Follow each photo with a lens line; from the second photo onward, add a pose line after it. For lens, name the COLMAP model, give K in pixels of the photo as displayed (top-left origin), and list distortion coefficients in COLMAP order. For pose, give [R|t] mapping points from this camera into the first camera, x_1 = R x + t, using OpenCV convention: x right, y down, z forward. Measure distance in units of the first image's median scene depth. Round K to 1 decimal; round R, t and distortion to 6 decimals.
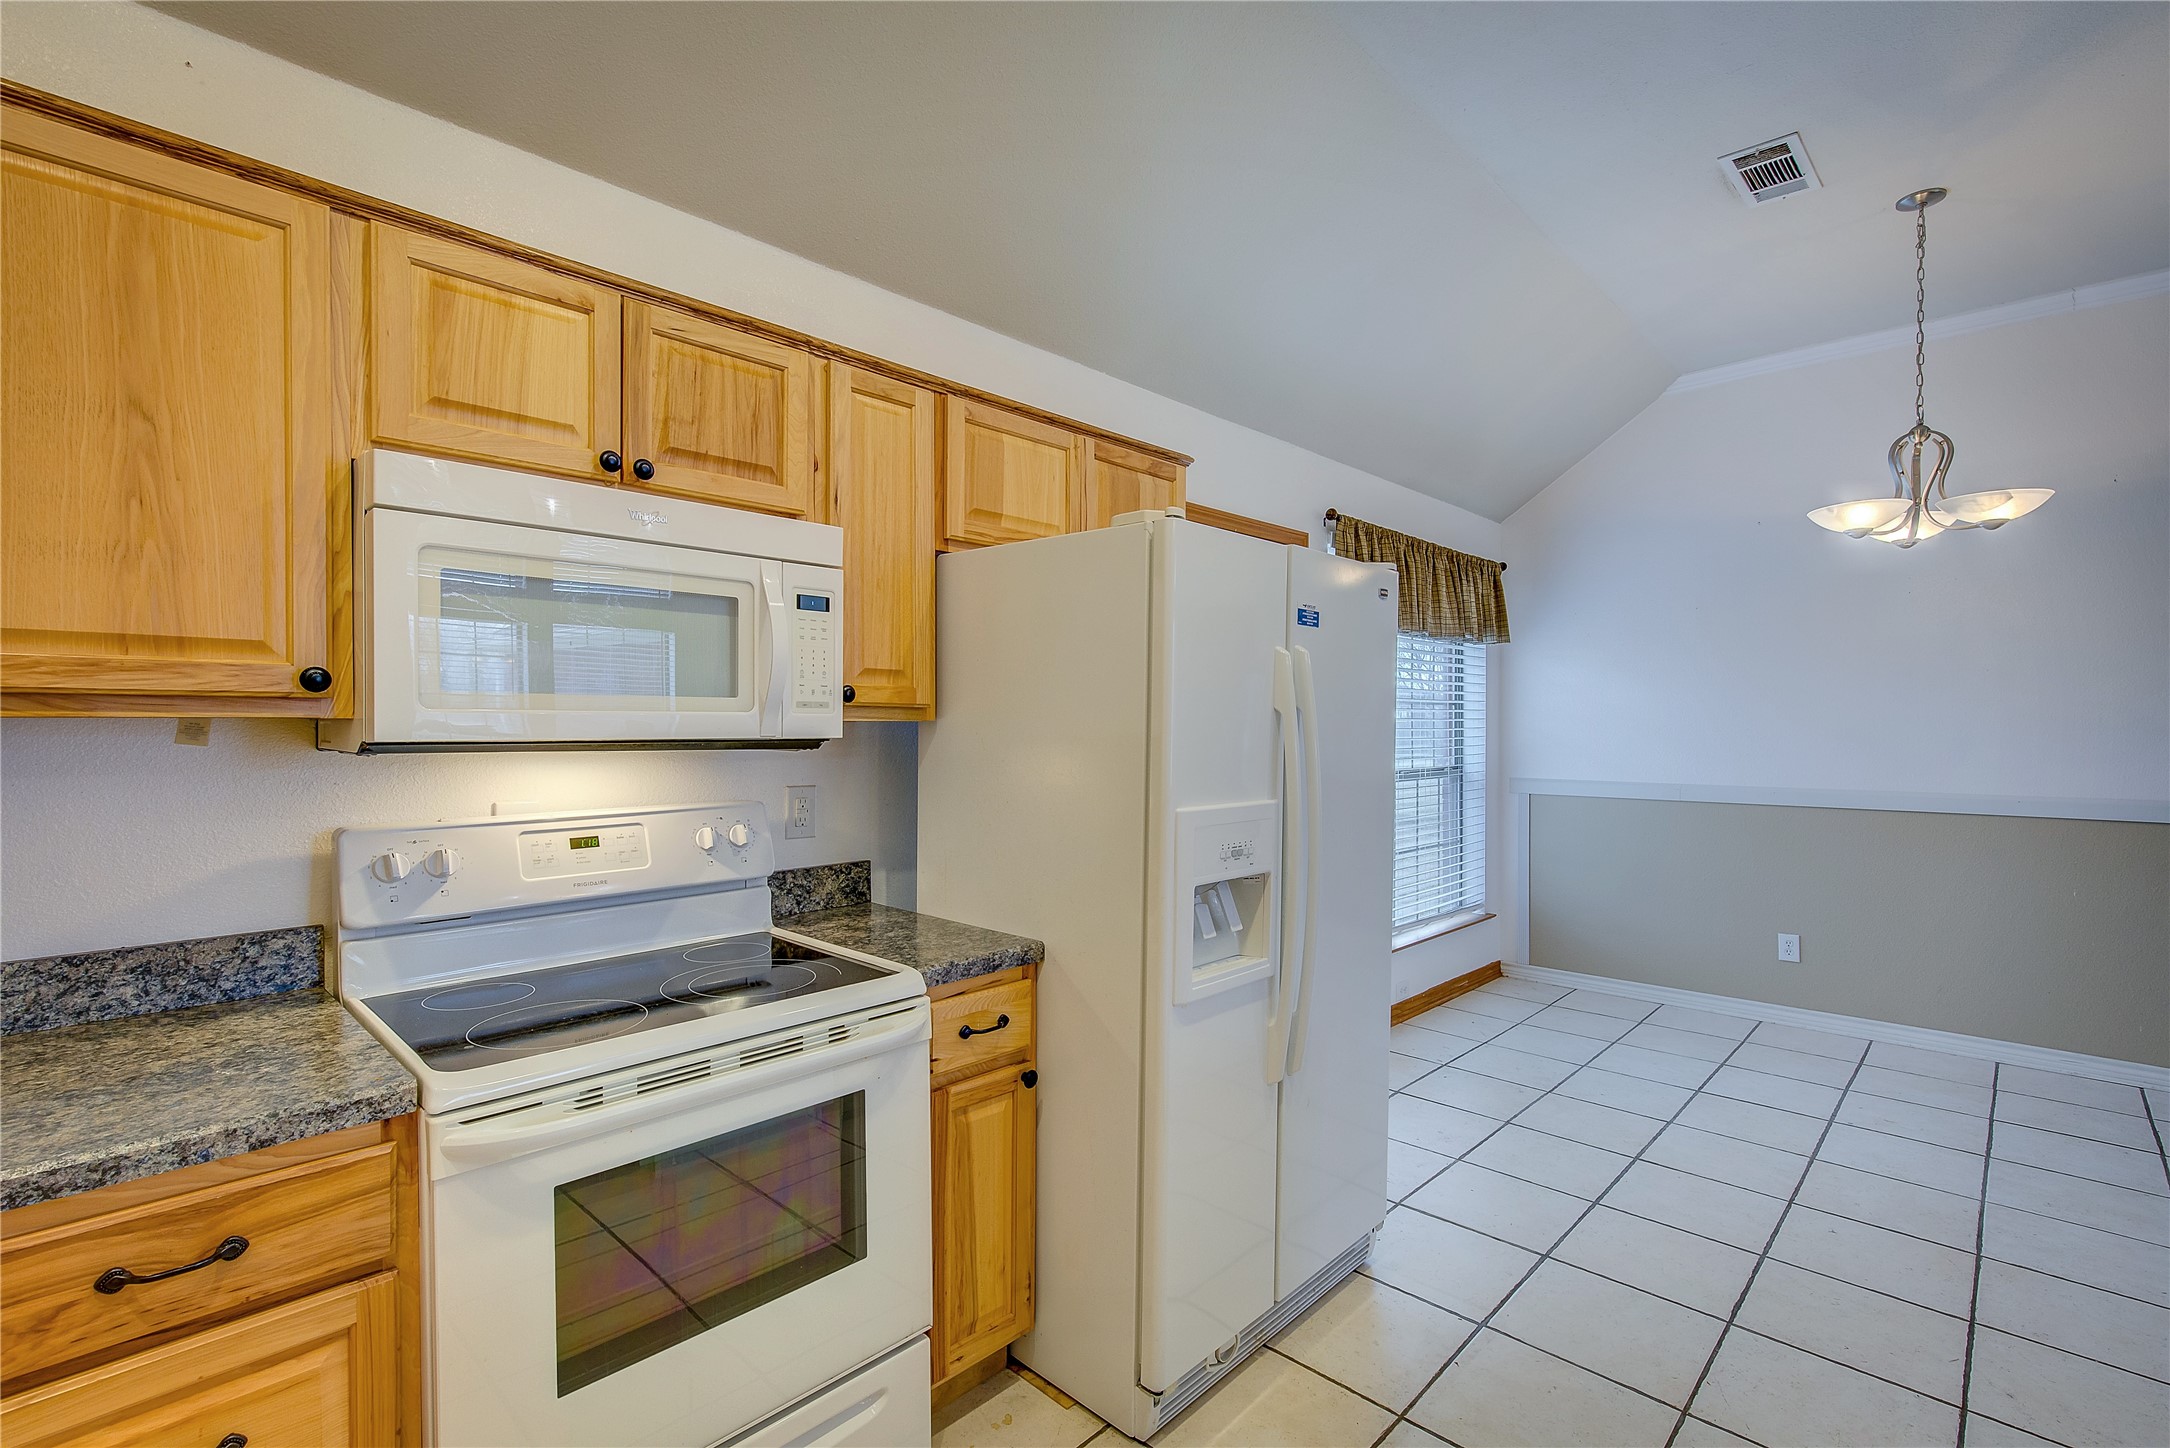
lens RADIAL K [[1006.1, 0, 1097.4], [0, 1006.1, 725.4], [0, 0, 1]] dist [-0.001715, 0.000813]
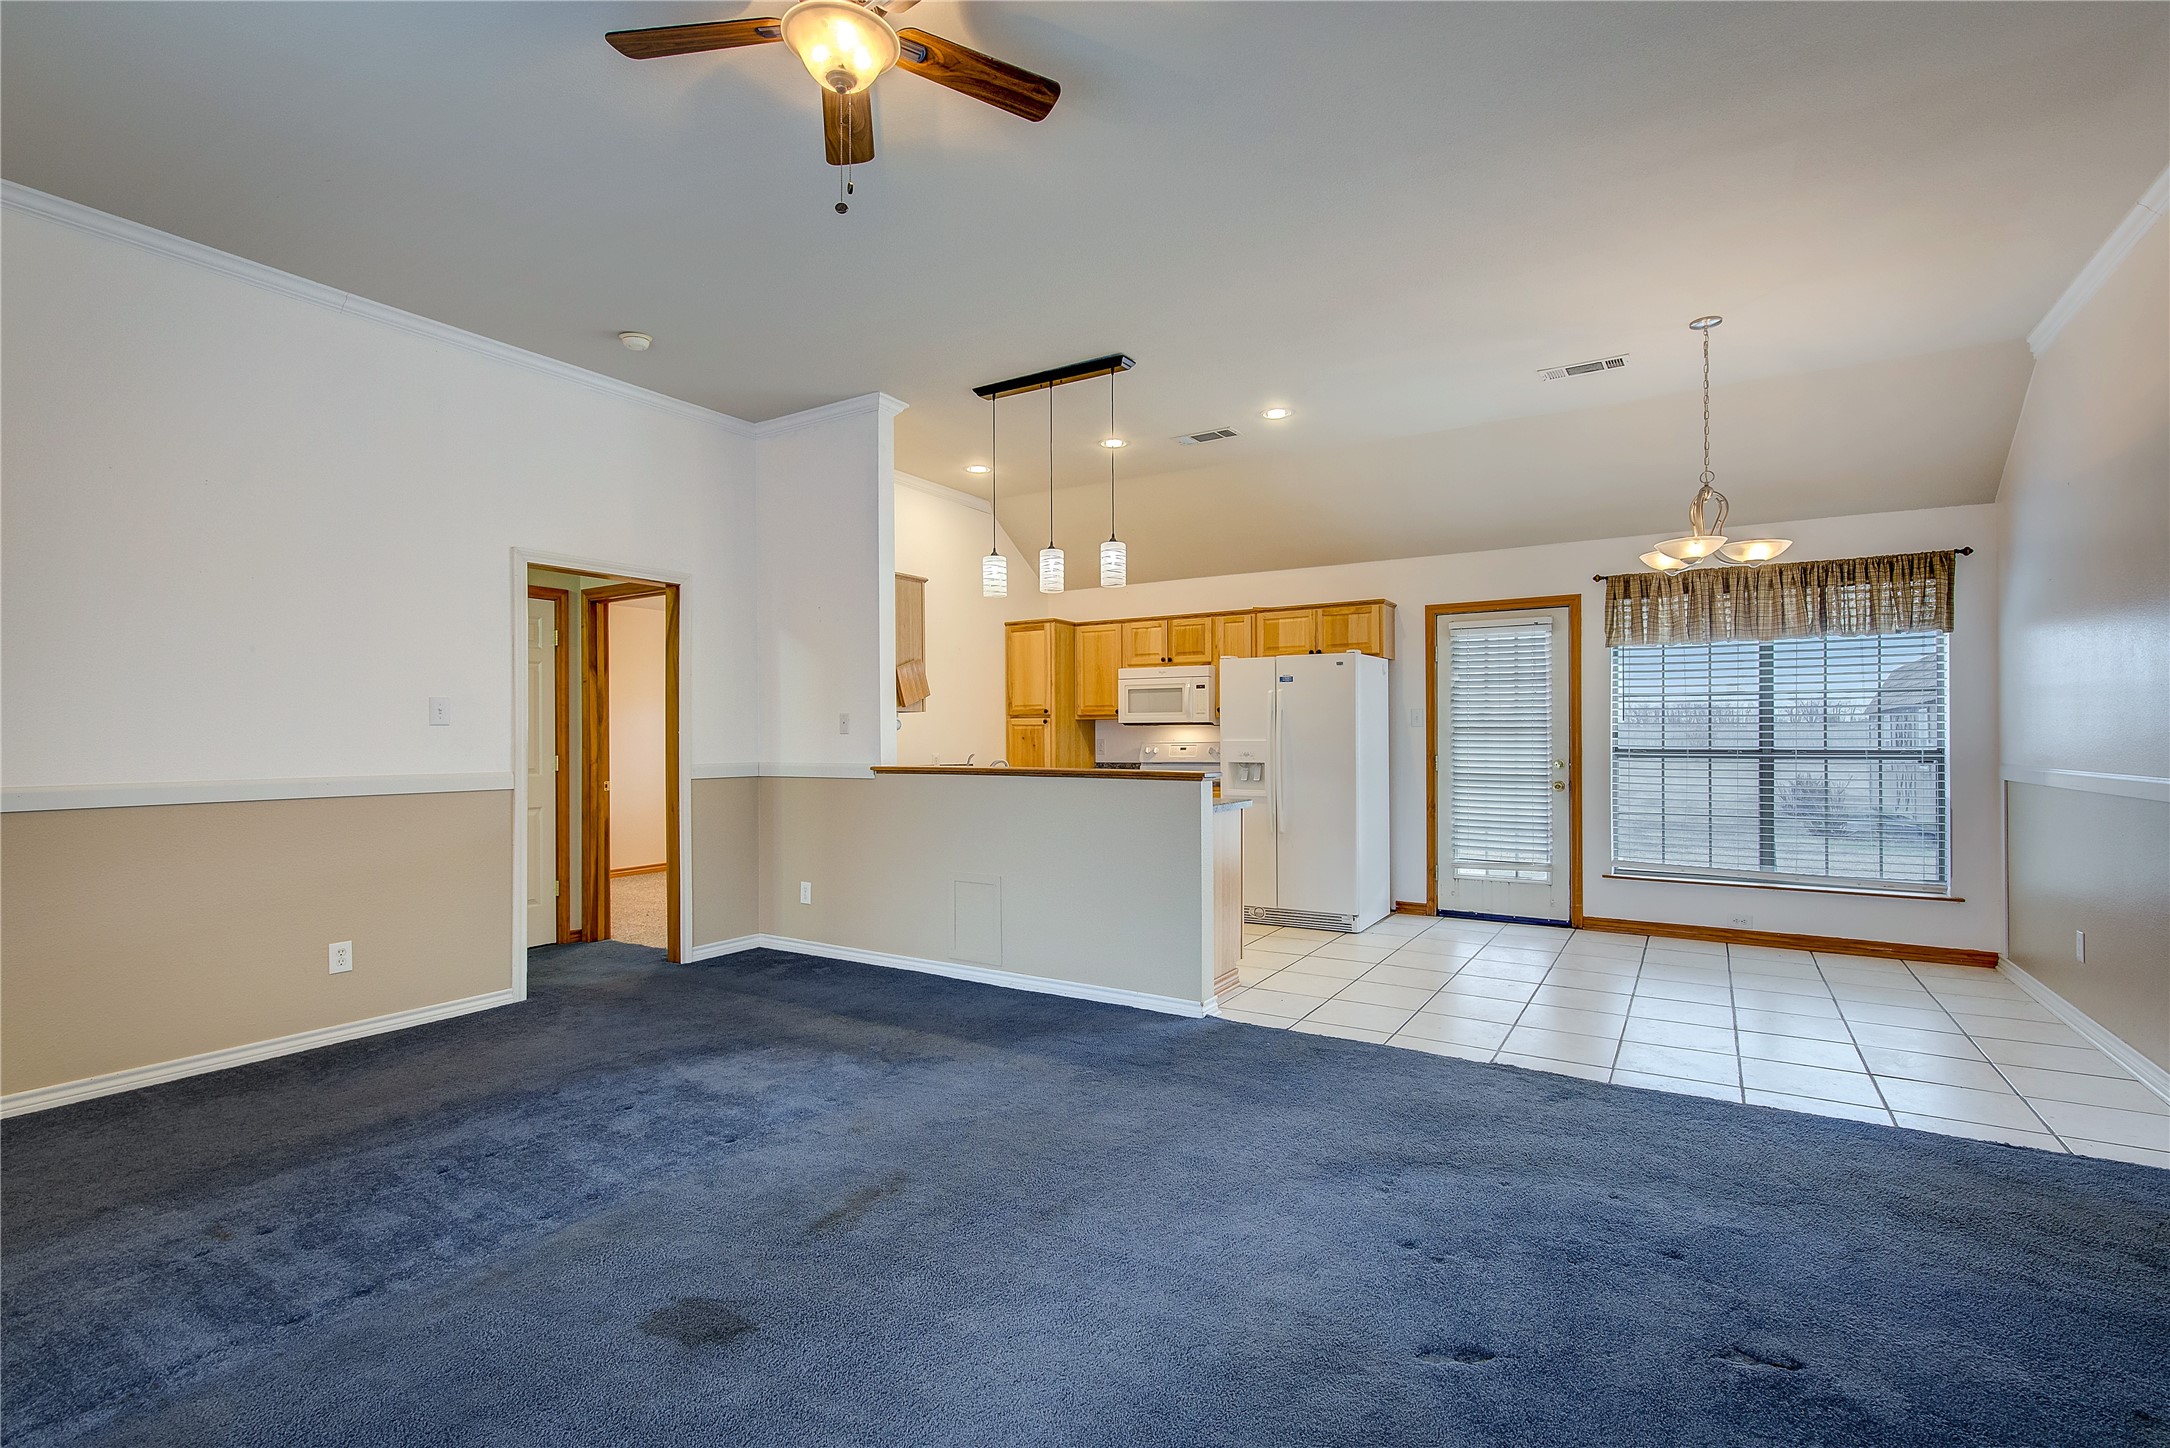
lens RADIAL K [[1006.1, 0, 1095.8], [0, 1006.1, 724.0], [0, 0, 1]] dist [-0.001715, 0.000813]
pose [[0.193375, -0.012428, -0.981046, 3.258417], [0.004503, 0.999920, -0.011780, 0.060323], [0.981115, -0.002139, 0.193415, -0.120386]]
